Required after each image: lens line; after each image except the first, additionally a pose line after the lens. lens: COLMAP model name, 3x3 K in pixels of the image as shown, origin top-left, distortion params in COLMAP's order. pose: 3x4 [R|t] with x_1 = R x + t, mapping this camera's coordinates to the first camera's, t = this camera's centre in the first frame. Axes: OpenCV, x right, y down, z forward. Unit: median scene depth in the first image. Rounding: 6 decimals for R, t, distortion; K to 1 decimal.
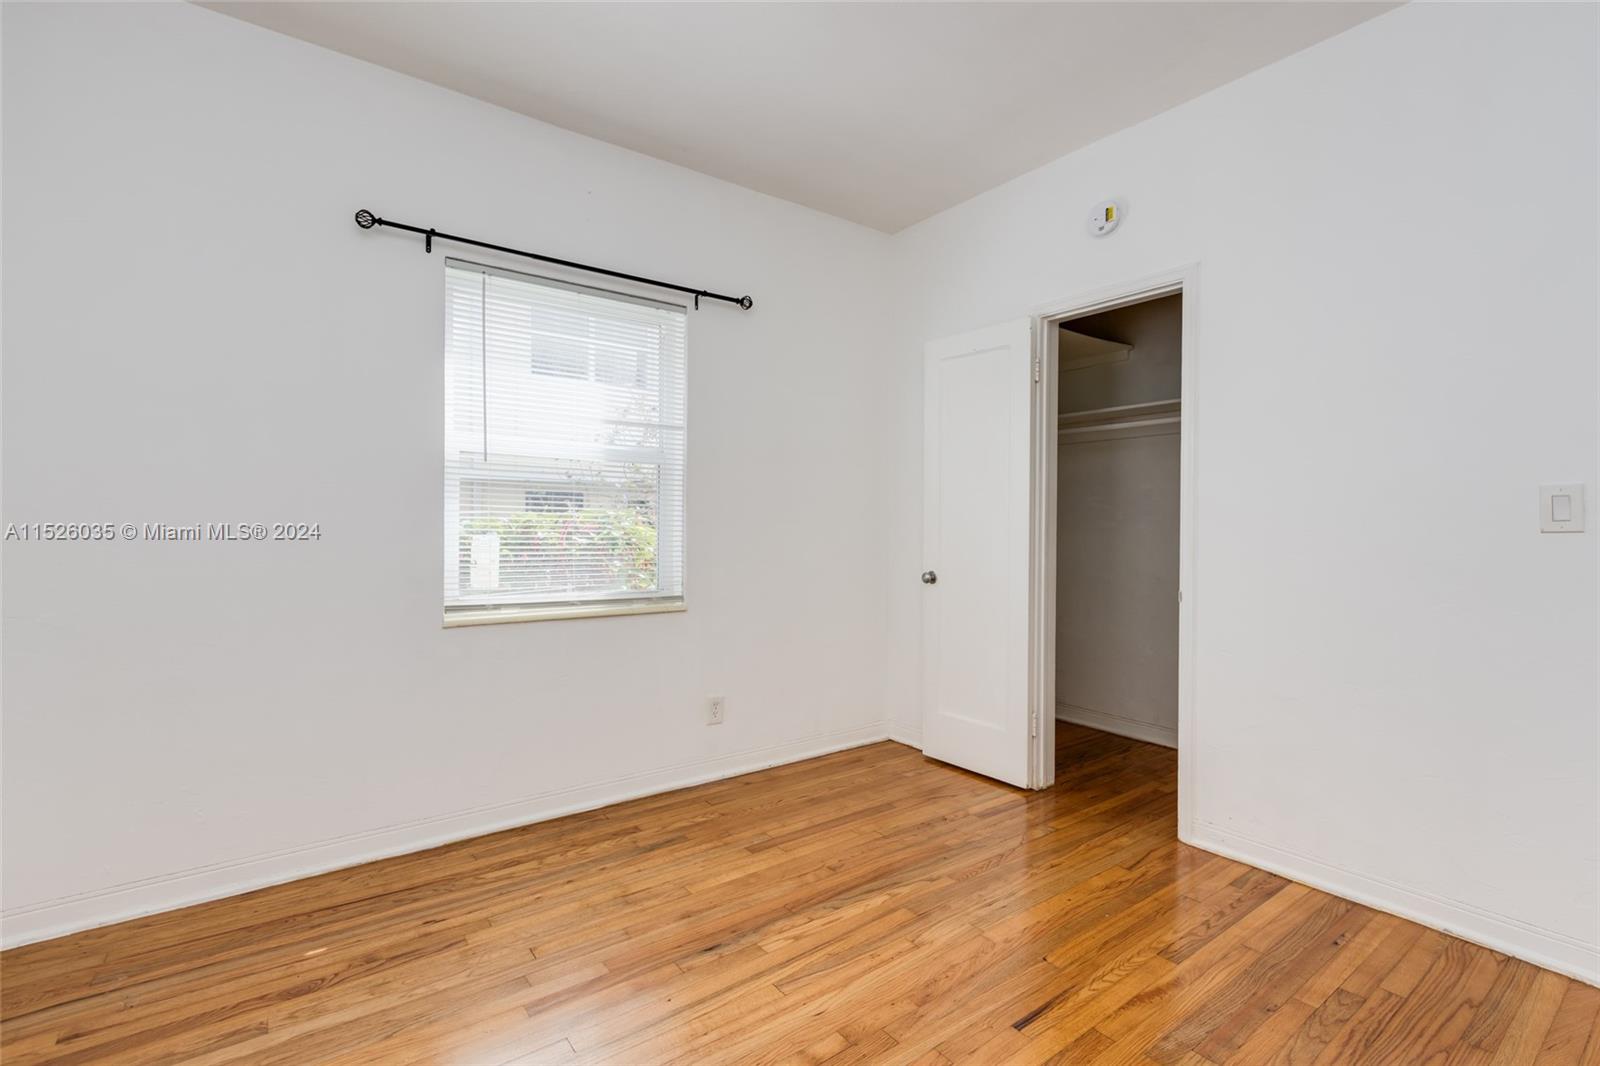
lens RADIAL K [[744.0, 0, 815.2], [0, 744.0, 527.5], [0, 0, 1]] dist [0.007263, -0.002396]
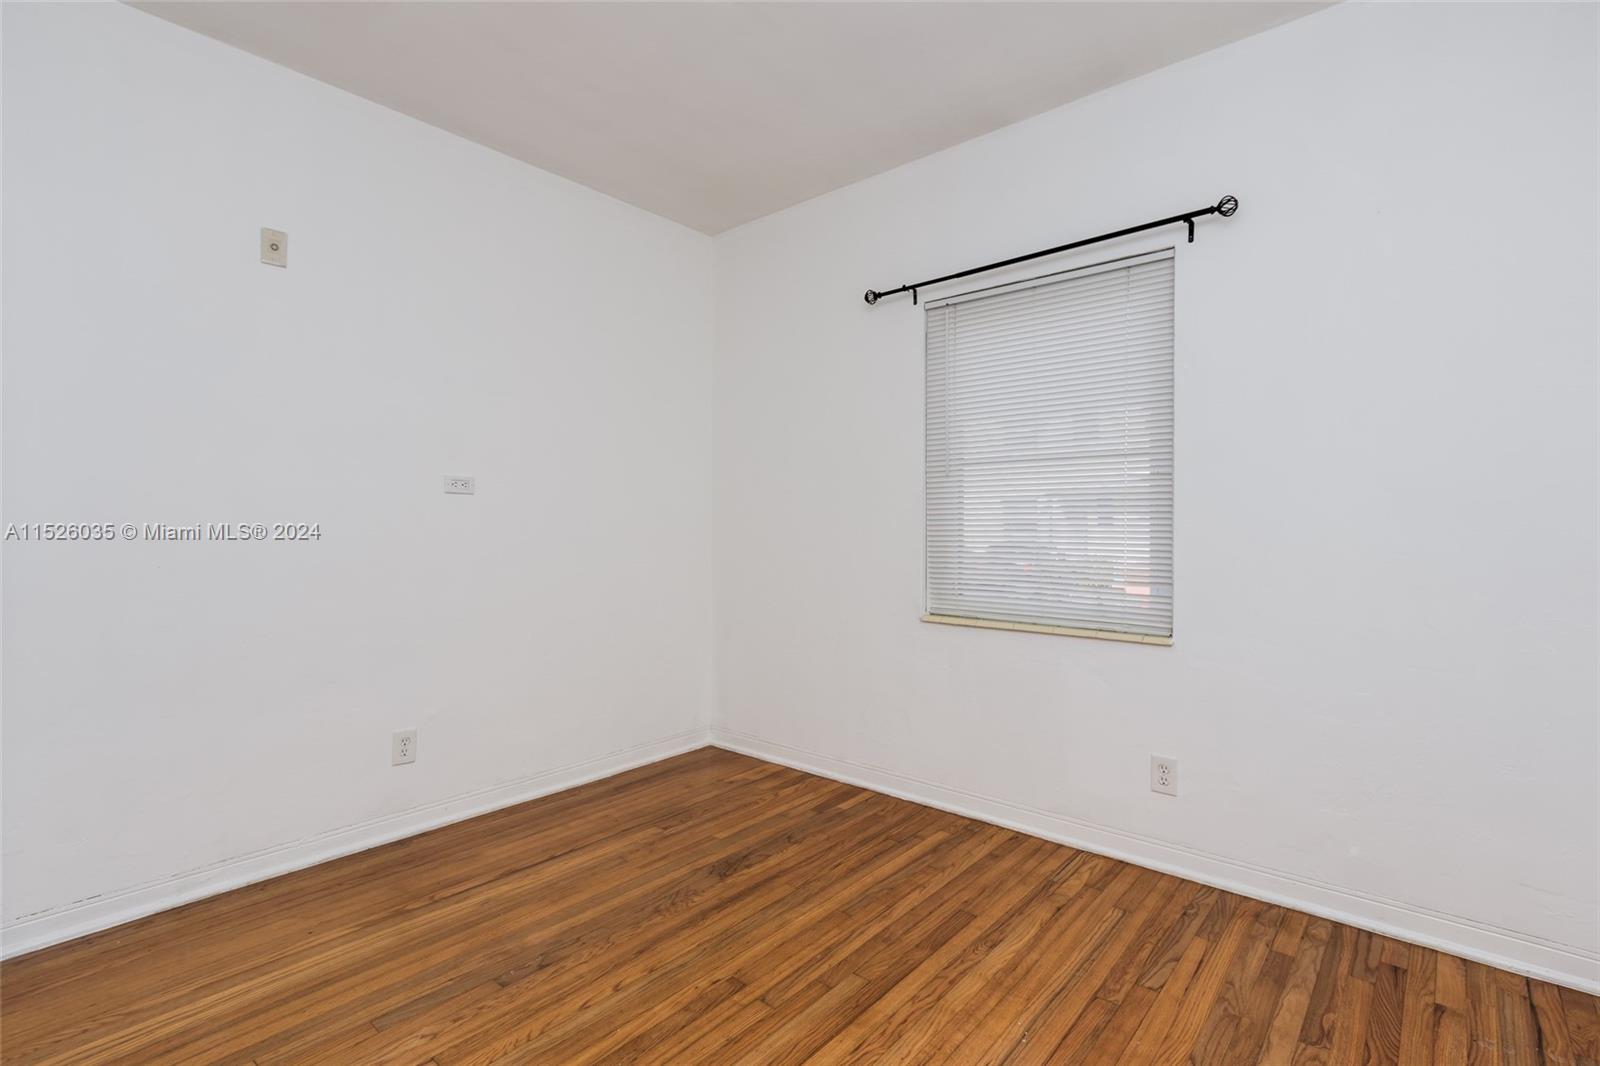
lens RADIAL K [[744.0, 0, 800.9], [0, 744.0, 532.9], [0, 0, 1]] dist [0.007263, -0.002396]
pose [[-0.980092, -0.002764, -0.198523, 0.079289], [-0.006849, 0.999779, 0.019893, -0.013911], [0.198424, 0.020857, -0.979894, 1.199029]]
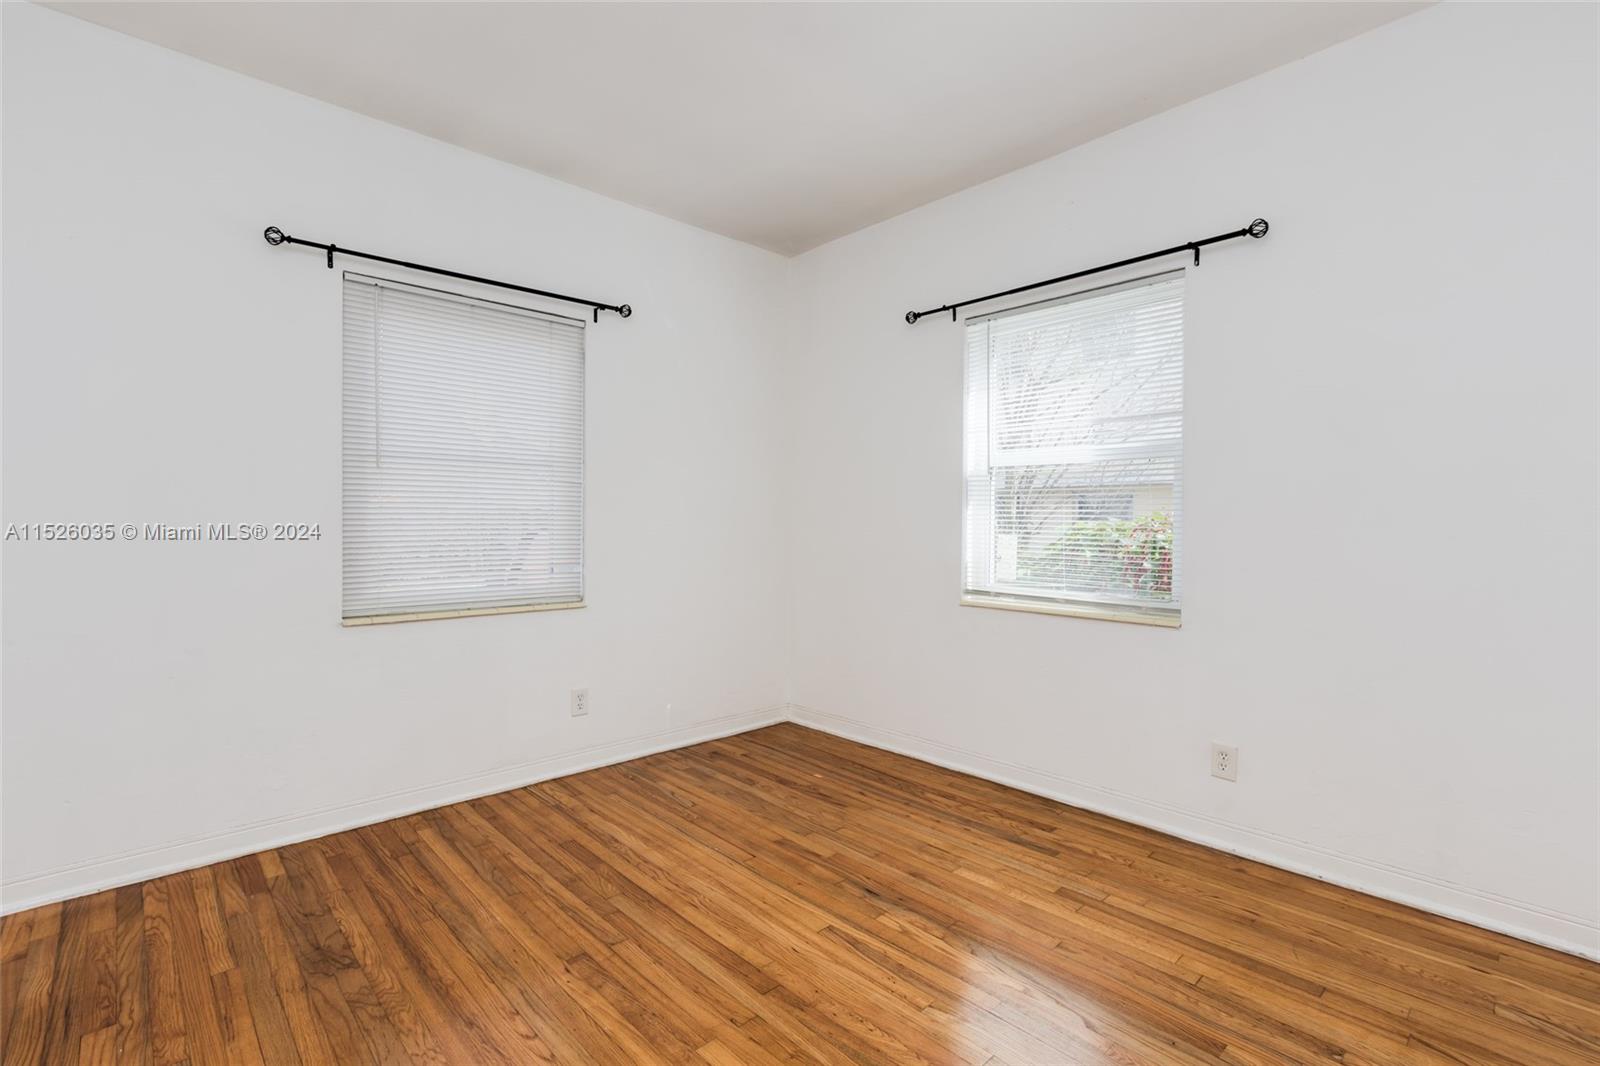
lens RADIAL K [[744.0, 0, 806.5], [0, 744.0, 532.4], [0, 0, 1]] dist [0.007263, -0.002396]
pose [[0.094853, 0.007733, -0.995461, 0.785852], [-0.010206, 0.999925, 0.006795, 0.001665], [0.995439, 0.009515, 0.094925, 0.621876]]
